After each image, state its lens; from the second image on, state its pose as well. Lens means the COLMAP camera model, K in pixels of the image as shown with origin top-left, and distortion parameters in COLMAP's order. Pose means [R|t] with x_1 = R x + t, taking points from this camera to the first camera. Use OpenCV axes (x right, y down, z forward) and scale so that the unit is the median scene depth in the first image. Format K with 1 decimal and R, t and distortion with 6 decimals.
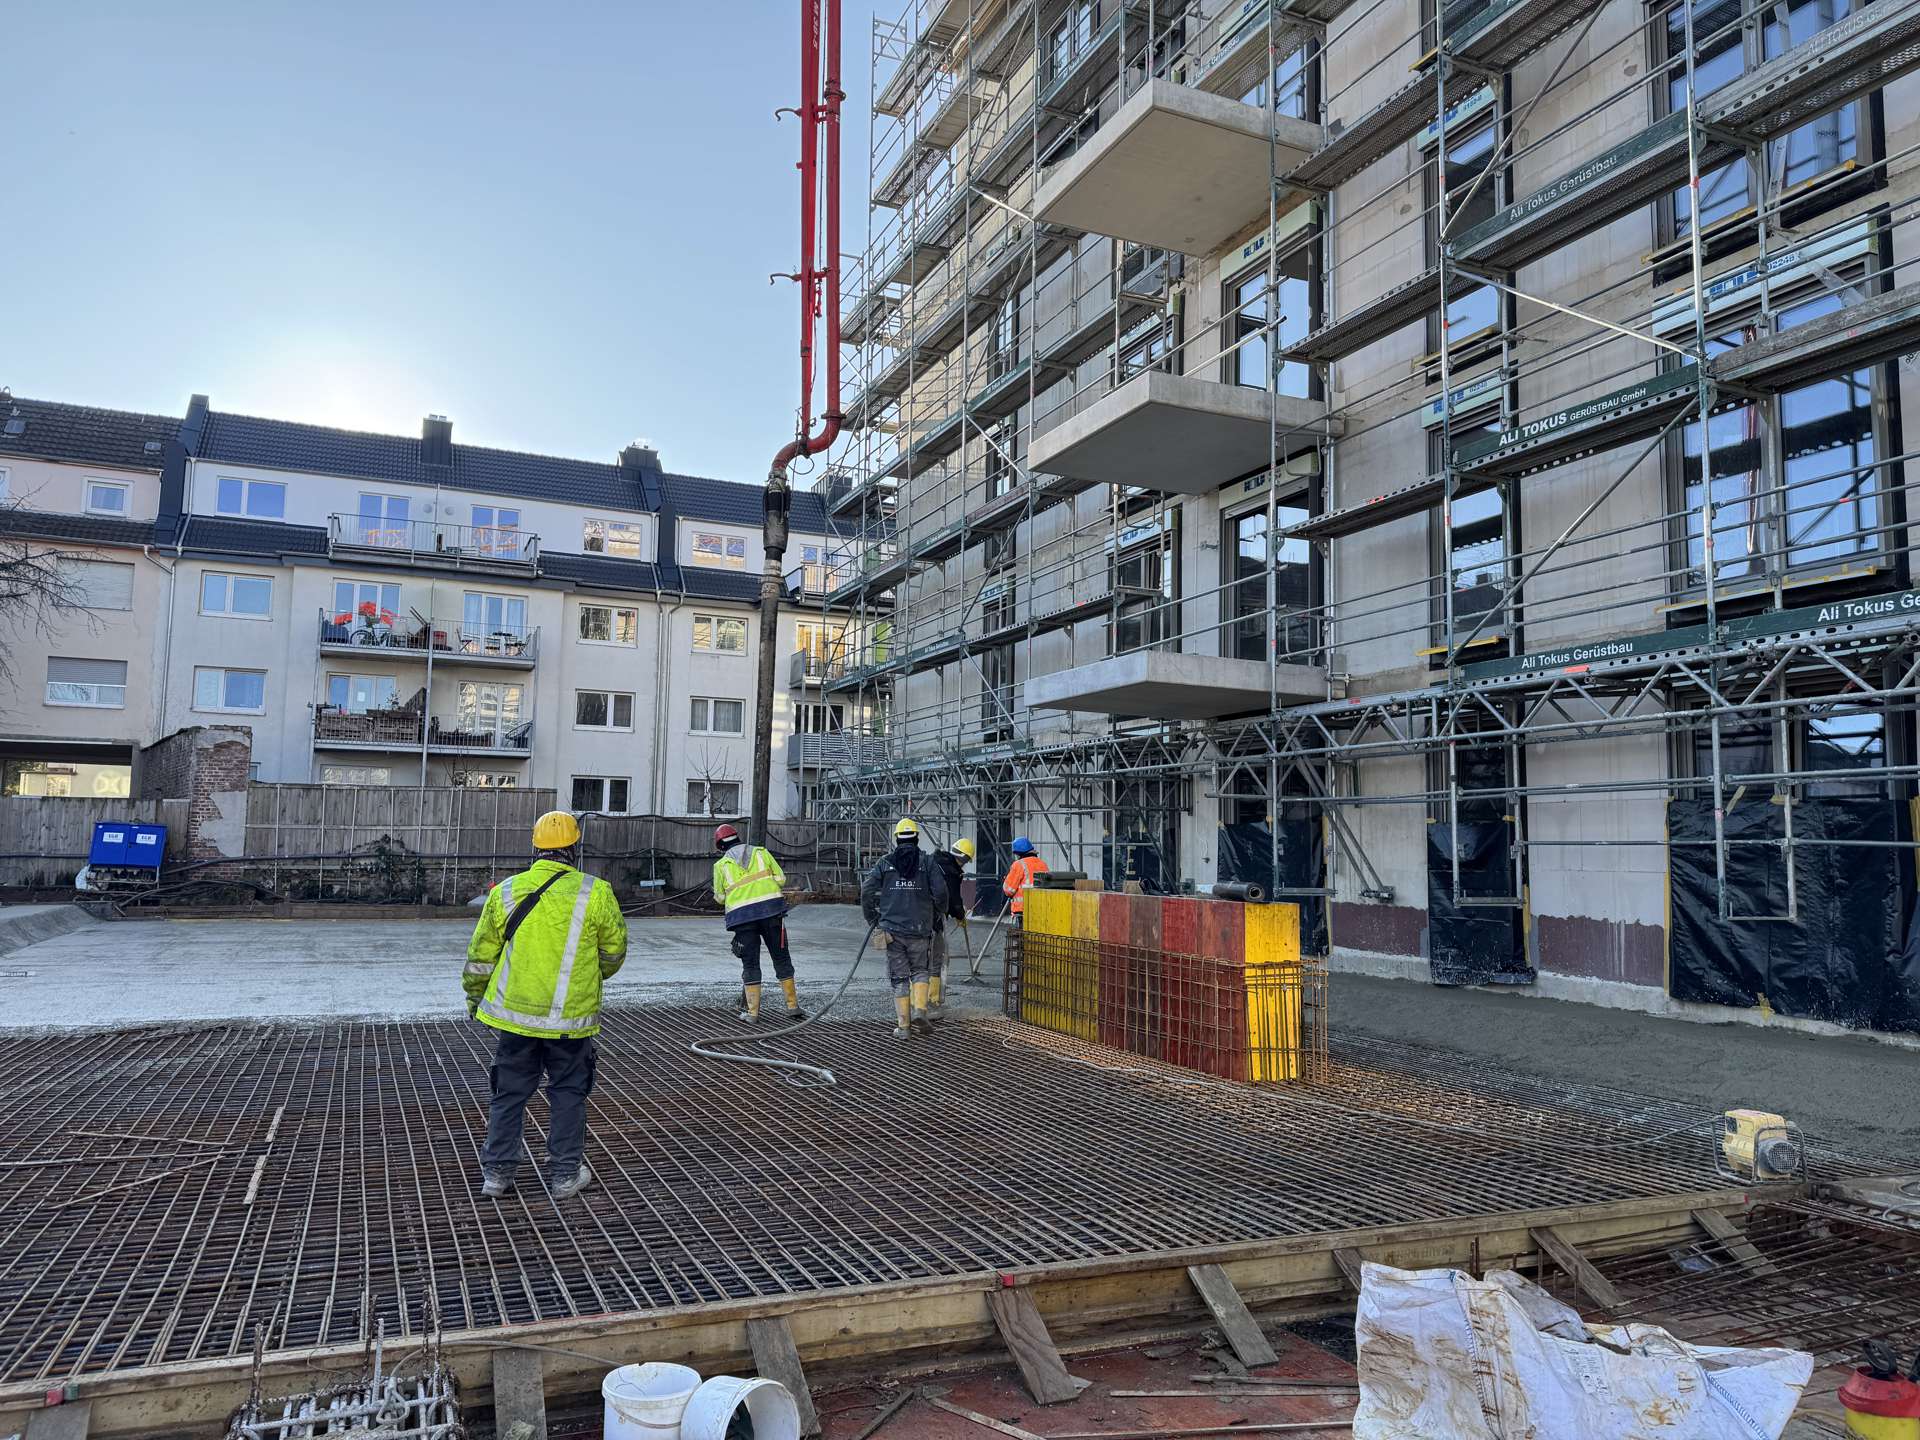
lens RADIAL K [[1376.9, 0, 960.0], [0, 1376.9, 720.0], [0, 0, 1]] dist [0.086772, -0.000862]
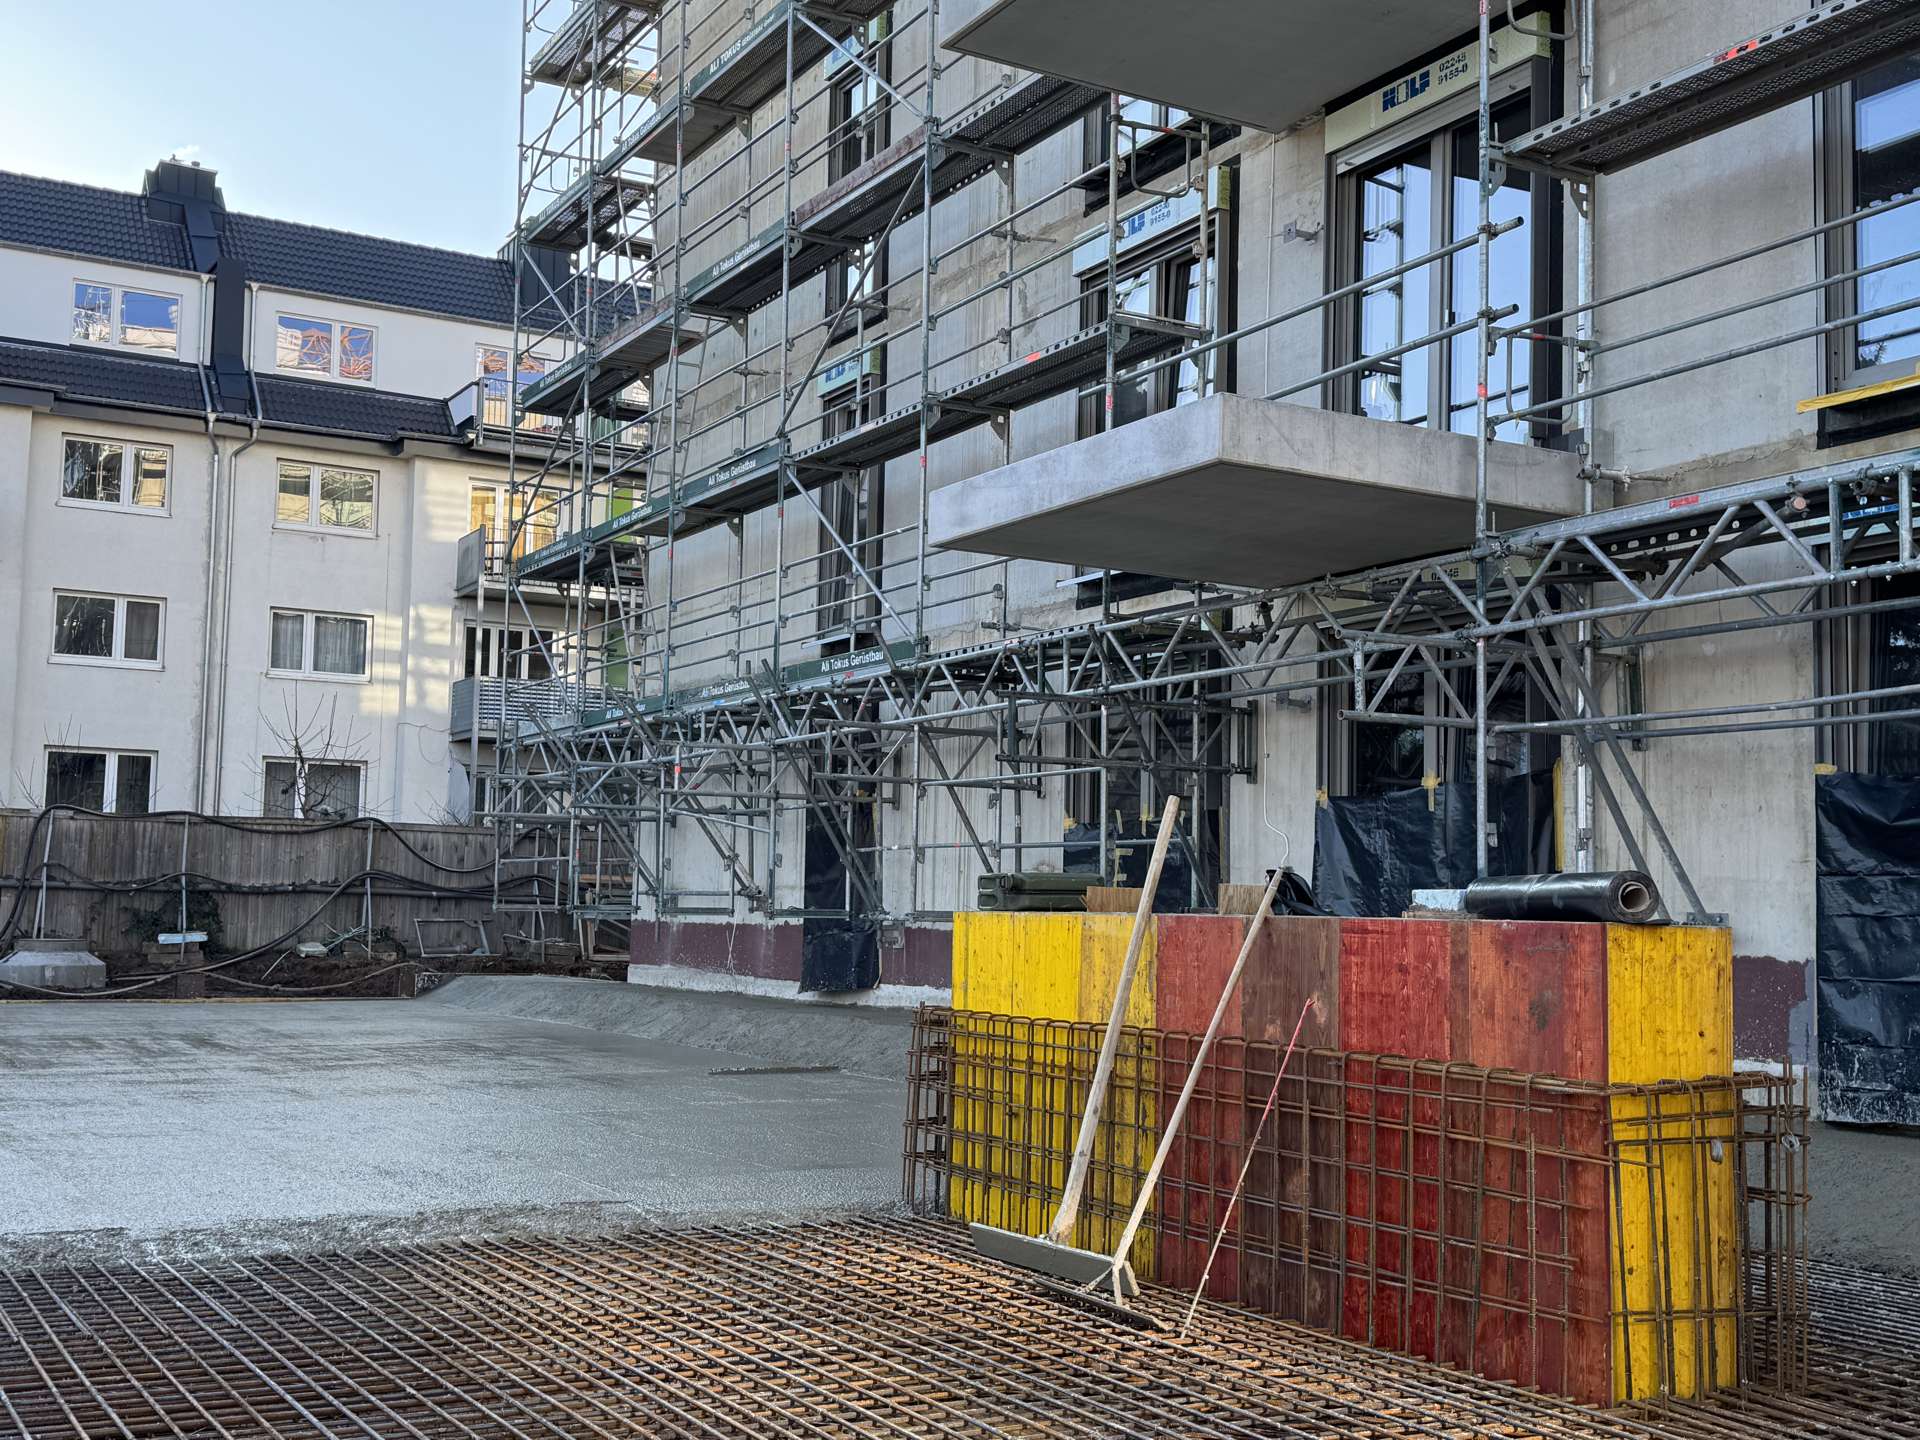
lens RADIAL K [[2140.0, 0, 960.0], [0, 2140.0, 720.0], [0, 0, 1]] dist [0.167526, -0.485951]
pose [[0.994842, 0.008753, 0.101056, -0.012930], [-0.009686, 0.999915, 0.008751, 0.032943], [-0.100971, -0.009685, 0.994842, 0.194925]]
